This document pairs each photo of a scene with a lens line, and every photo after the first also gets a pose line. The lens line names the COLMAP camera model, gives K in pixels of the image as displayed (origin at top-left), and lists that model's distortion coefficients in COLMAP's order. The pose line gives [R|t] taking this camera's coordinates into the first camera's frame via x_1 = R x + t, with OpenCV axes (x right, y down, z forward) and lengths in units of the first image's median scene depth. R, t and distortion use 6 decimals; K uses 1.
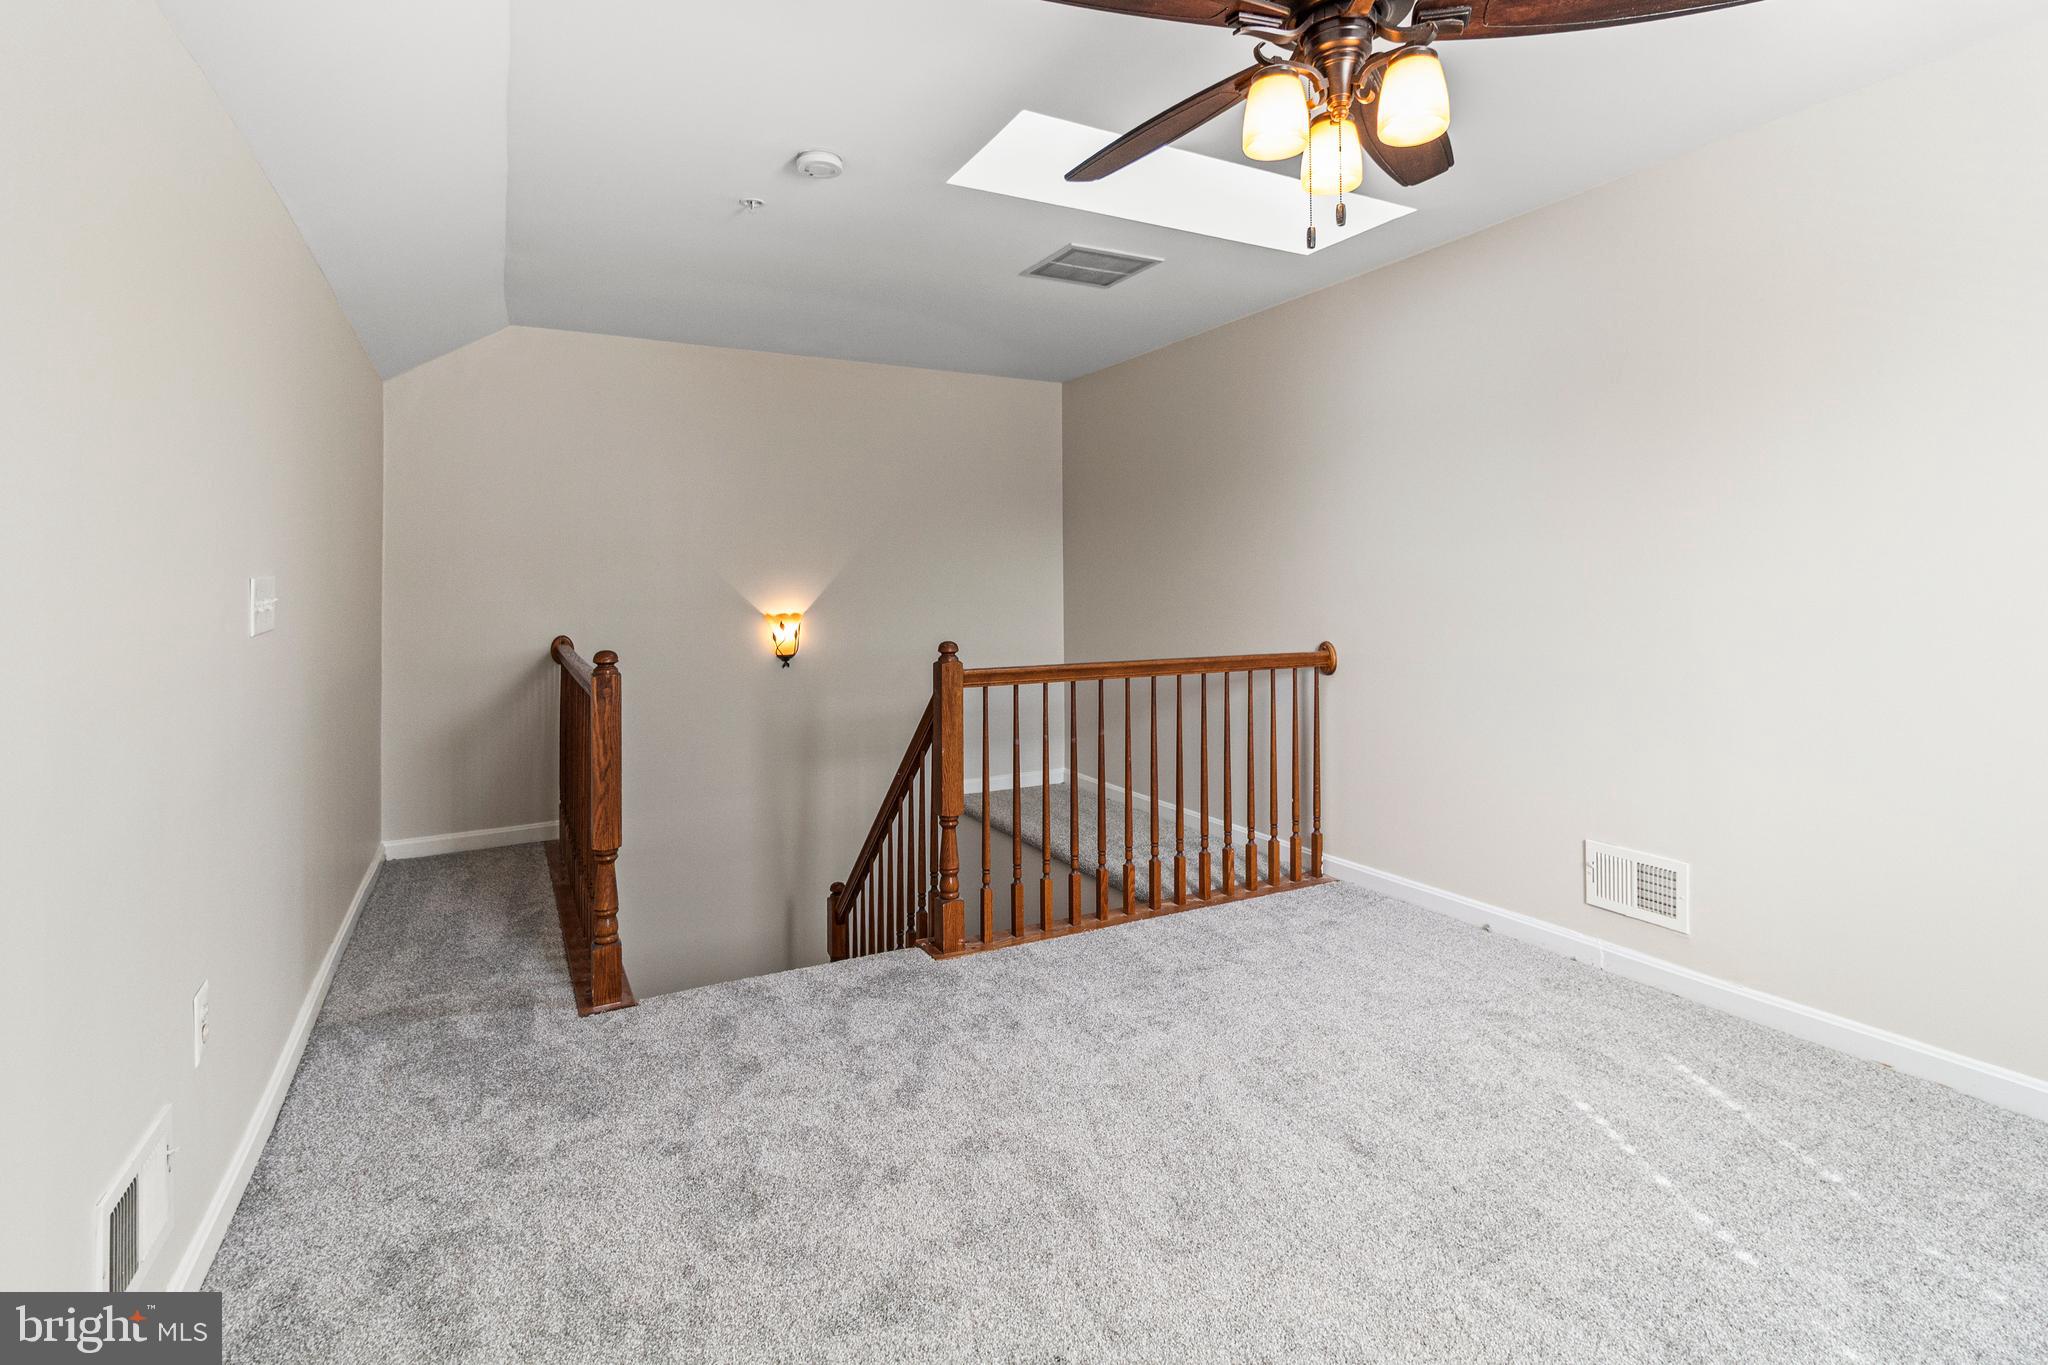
lens RADIAL K [[997.3, 0, 1025.9], [0, 997.3, 576.6], [0, 0, 1]] dist [0.002057, 0.001425]
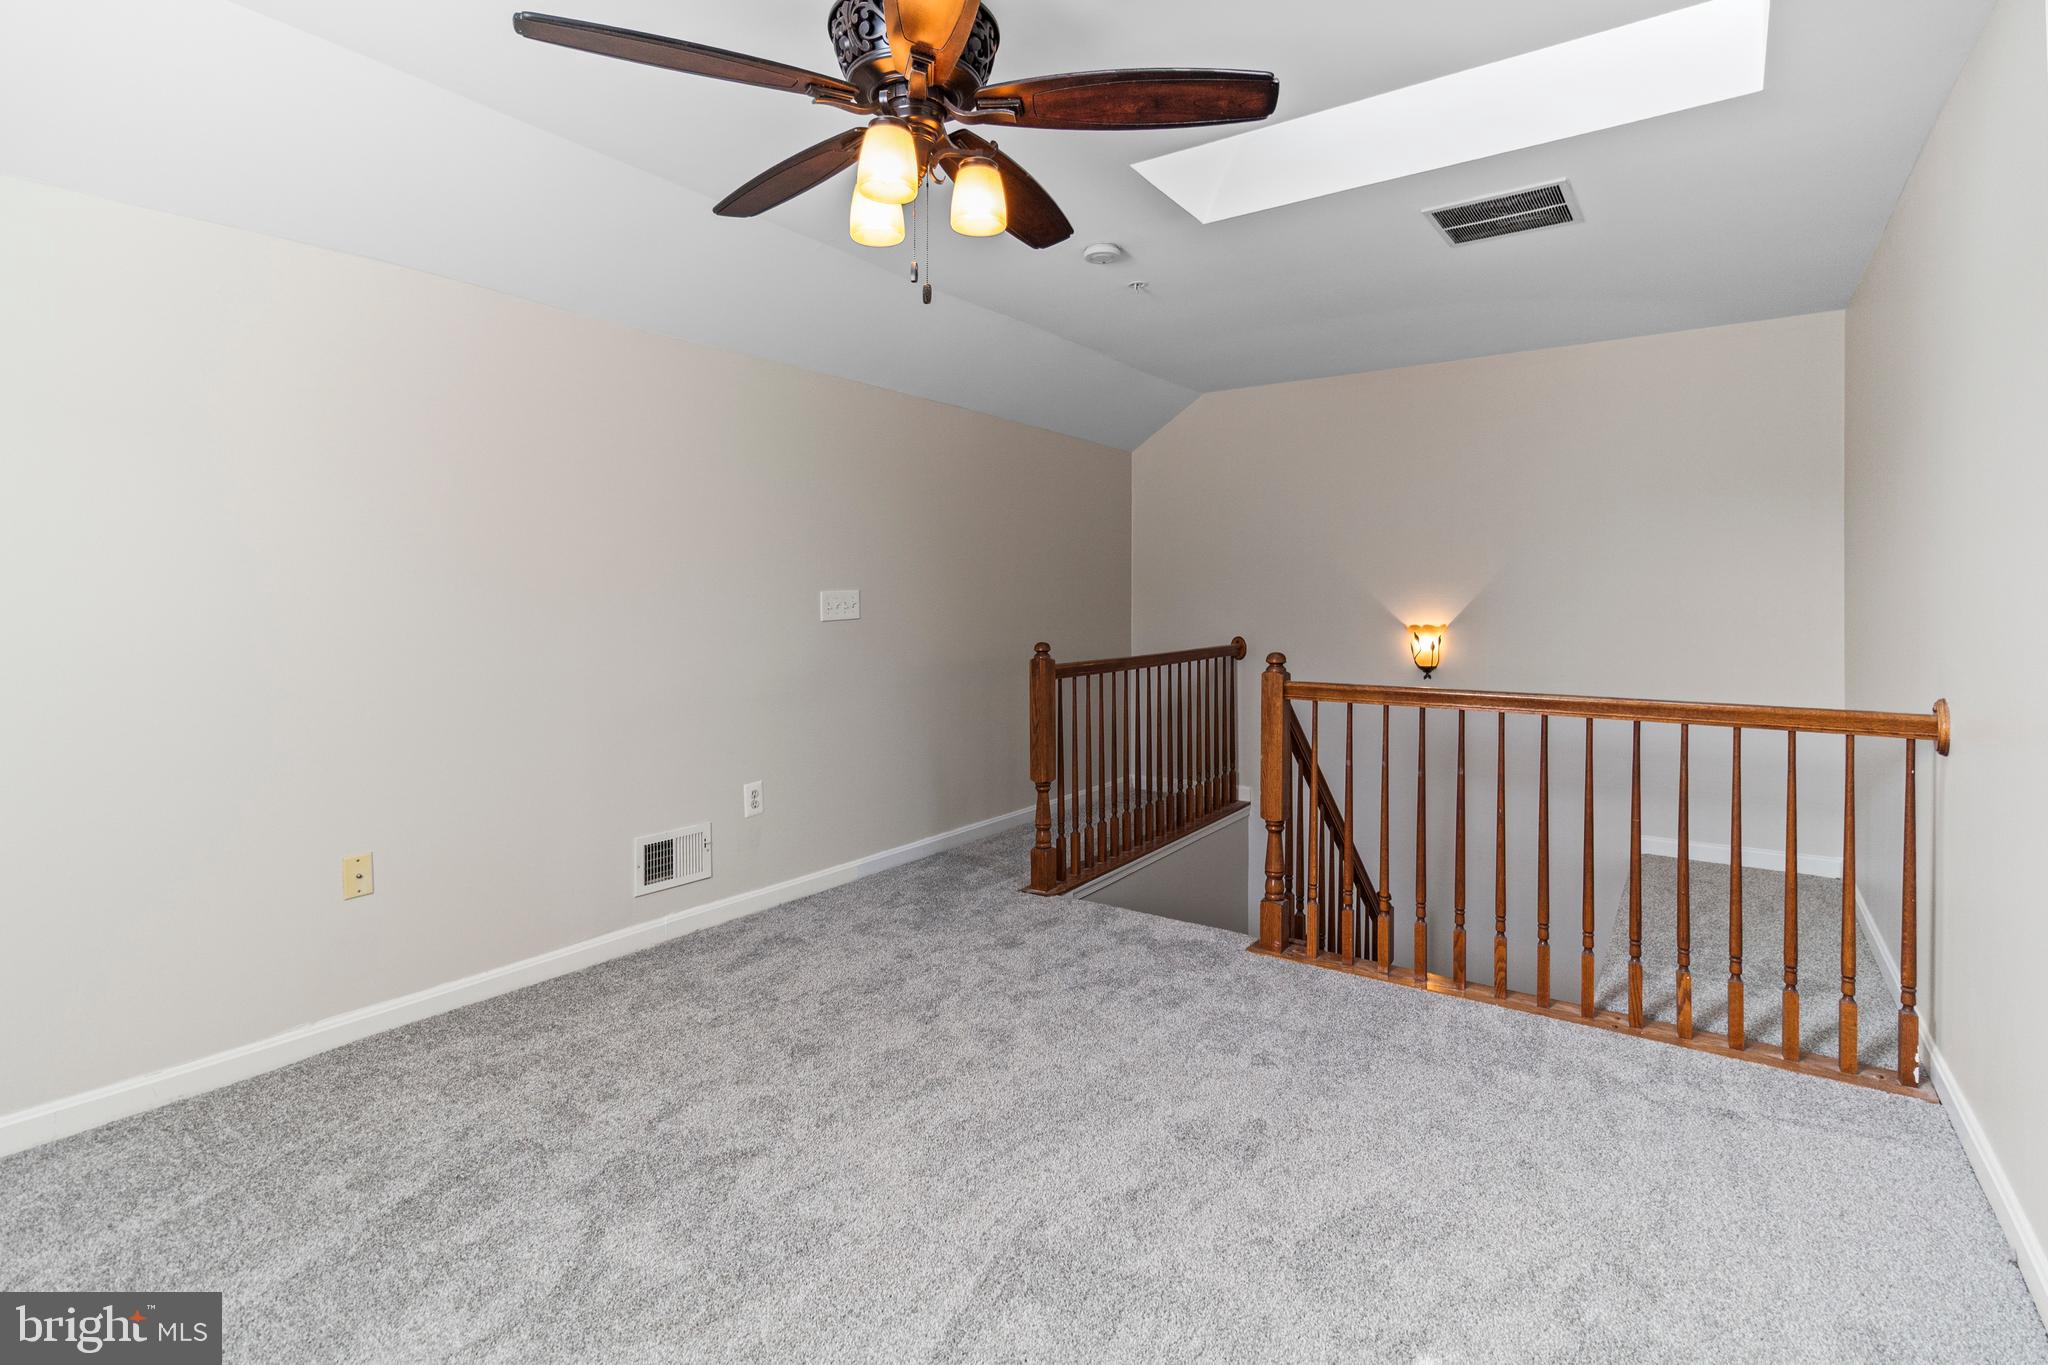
lens RADIAL K [[970.1, 0, 1023.6], [0, 970.1, 628.4], [0, 0, 1]] dist [-0.013181, -0.000135]
pose [[0.453469, 0.037010, -0.890503, 0.731734], [0.000392, 0.999129, 0.041725, -0.000626], [0.891272, -0.019270, 0.453060, 0.340025]]
